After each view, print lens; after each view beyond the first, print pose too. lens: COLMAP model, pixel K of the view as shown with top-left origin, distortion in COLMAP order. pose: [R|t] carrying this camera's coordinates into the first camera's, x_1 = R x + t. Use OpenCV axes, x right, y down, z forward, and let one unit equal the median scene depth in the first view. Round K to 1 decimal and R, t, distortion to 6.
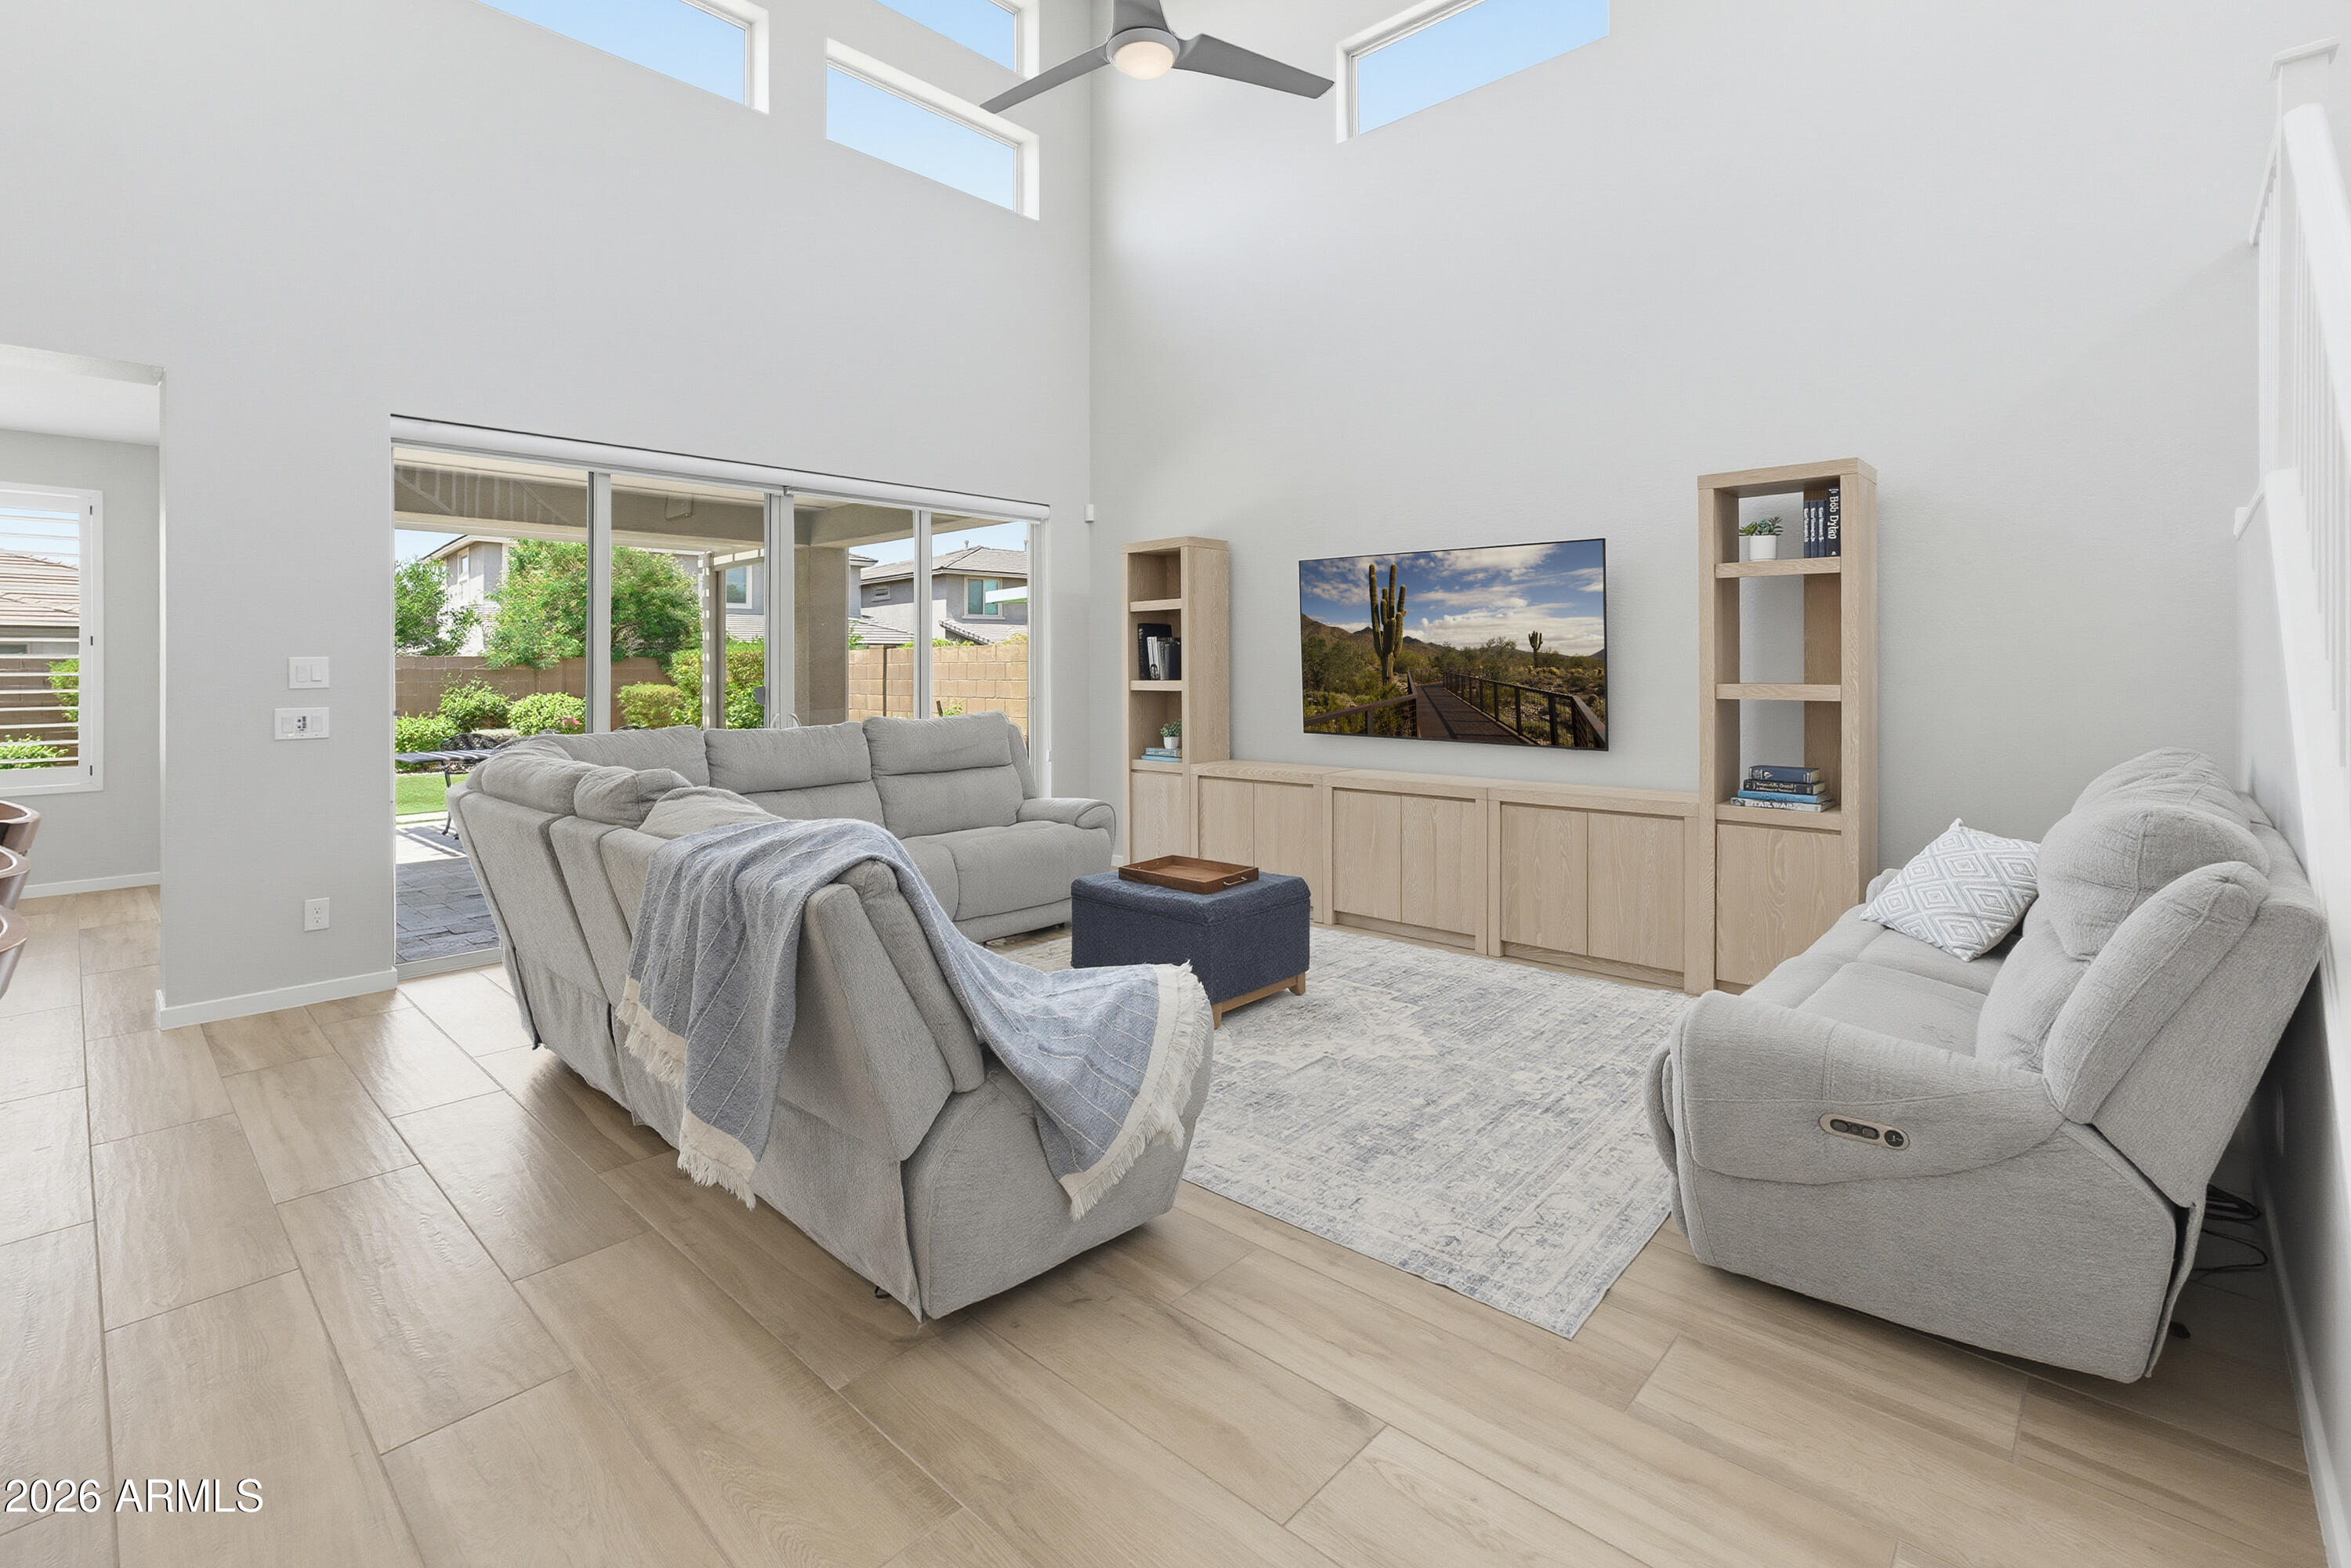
lens RADIAL K [[1060.0, 0, 1185.5], [0, 1060.0, 662.4], [0, 0, 1]] dist [-0.029542, 0.013034]
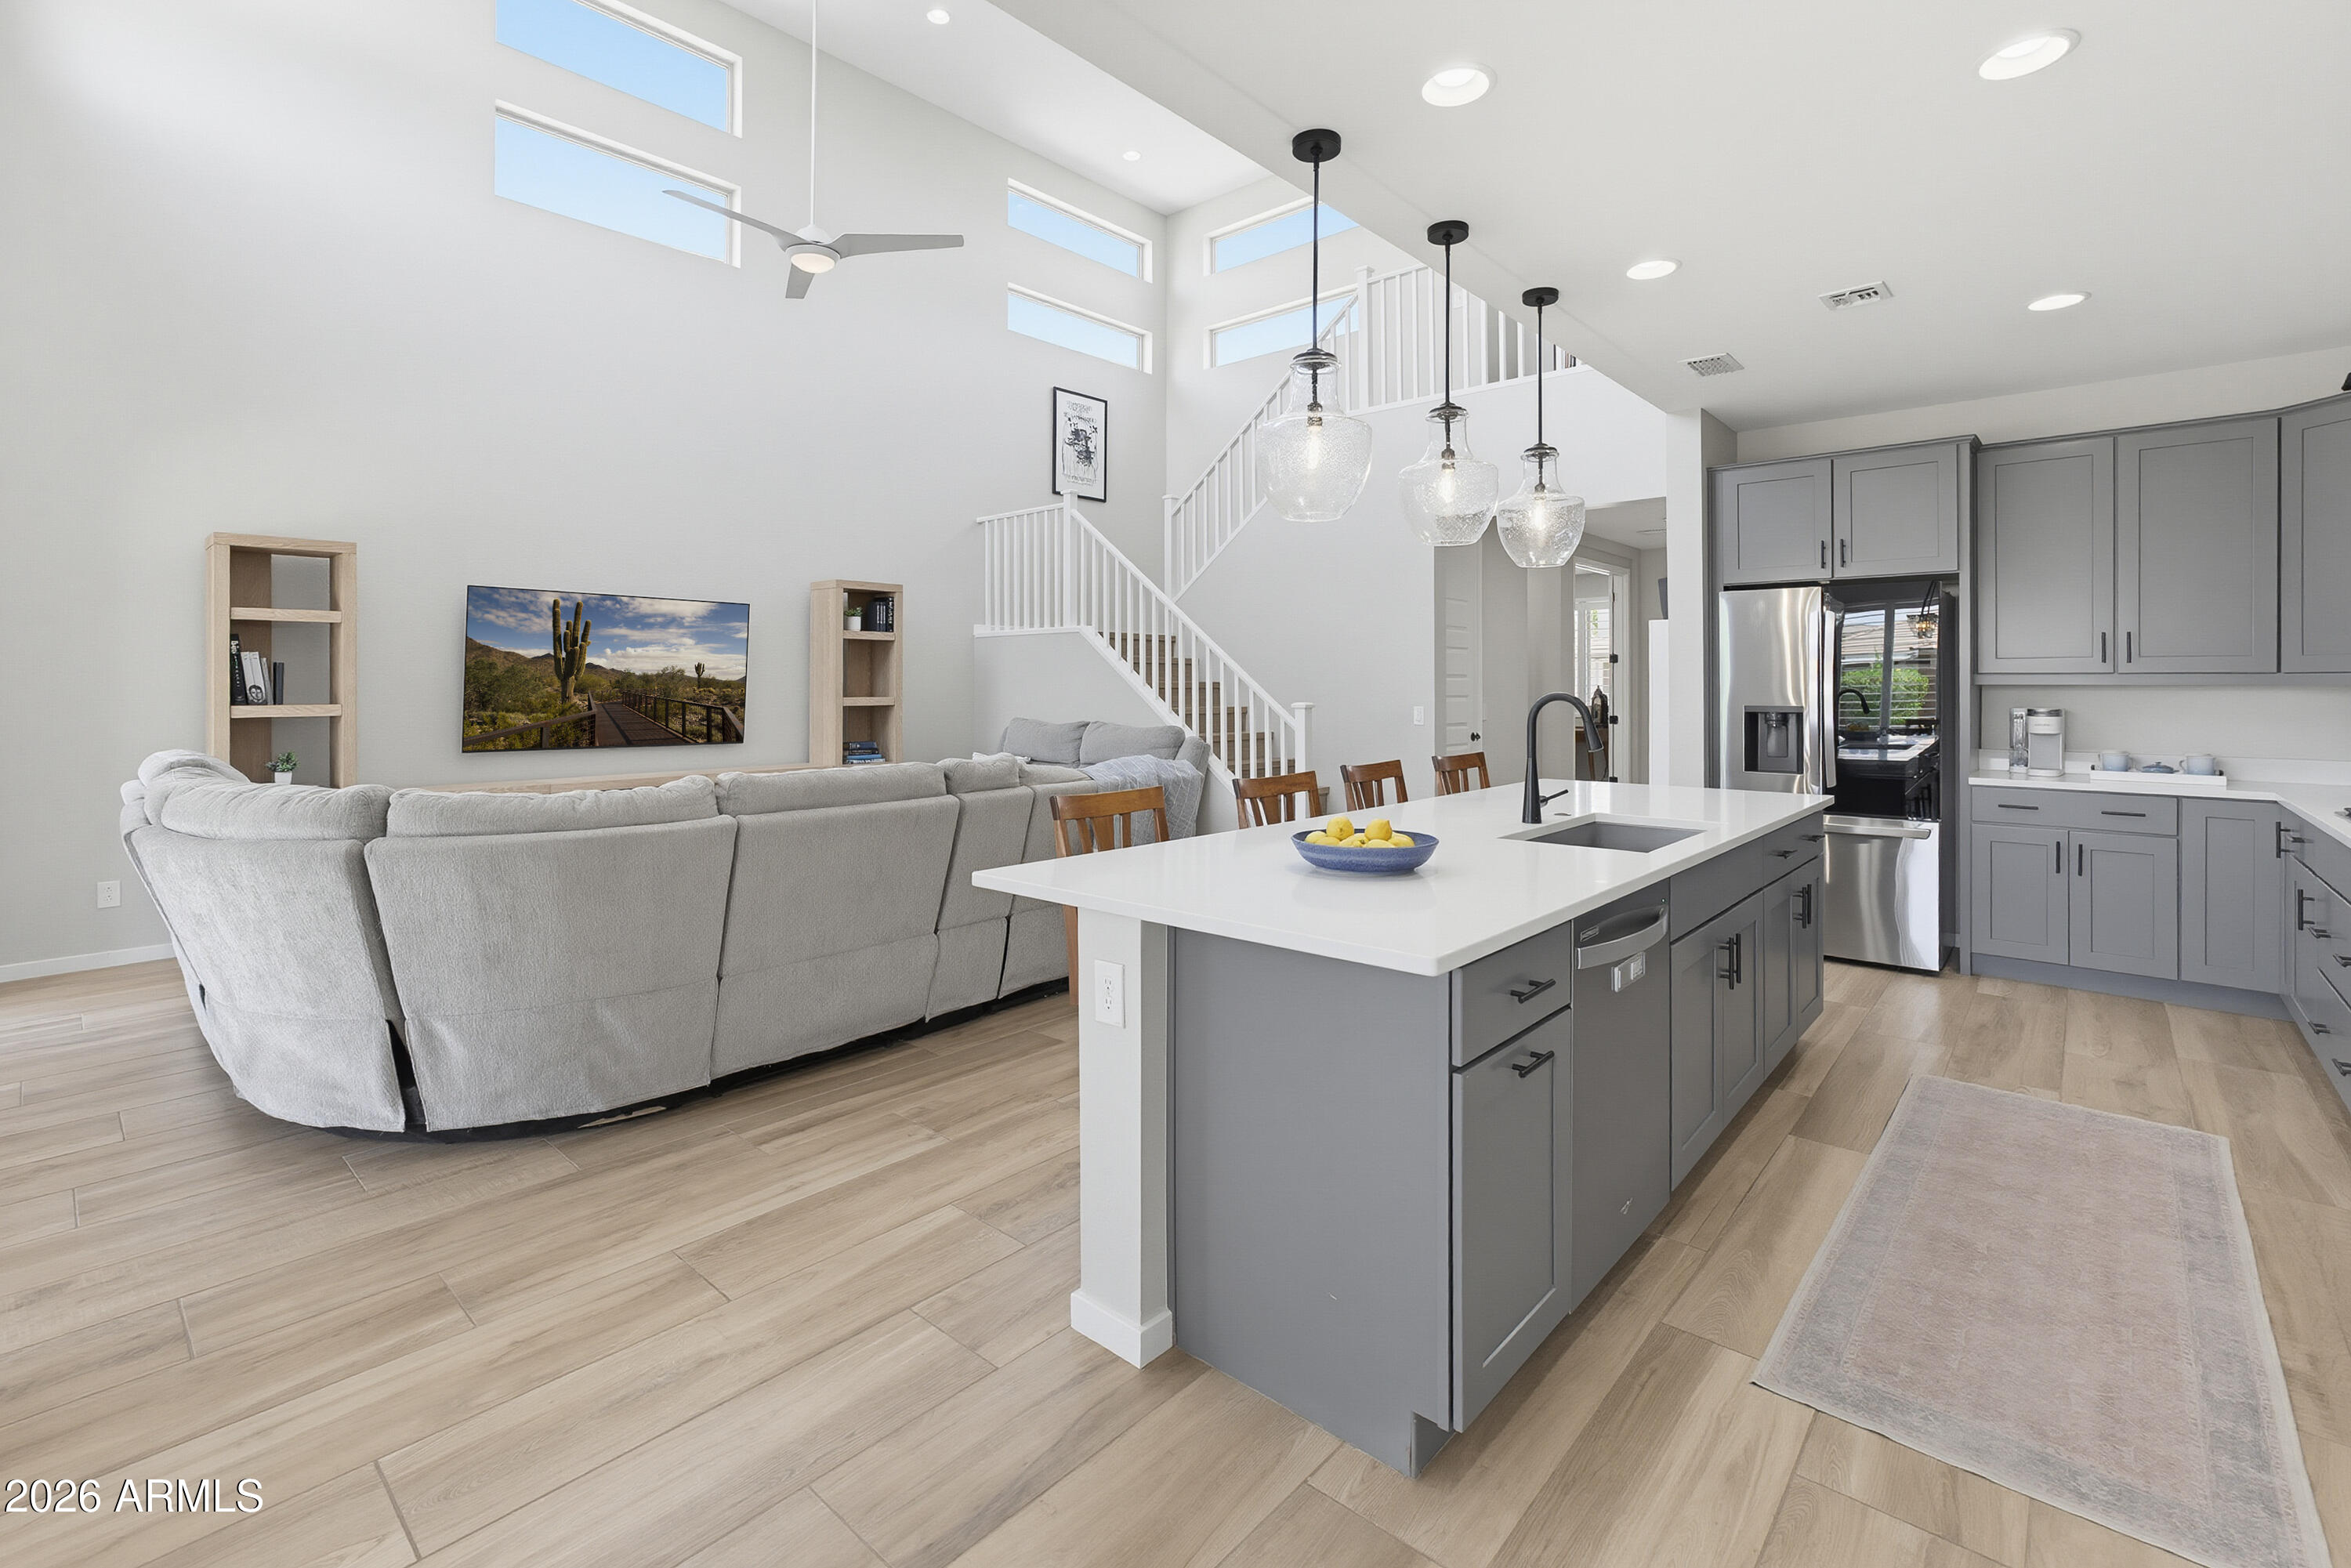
lens RADIAL K [[1060.0, 0, 1167.7], [0, 1060.0, 688.9], [0, 0, 1]] dist [-0.029542, 0.013034]
pose [[0.006499, -0.000877, 0.999978, -1.091228], [-0.002133, 0.999997, 0.000891, 0.002959], [-0.999977, -0.002138, 0.006497, 0.374501]]
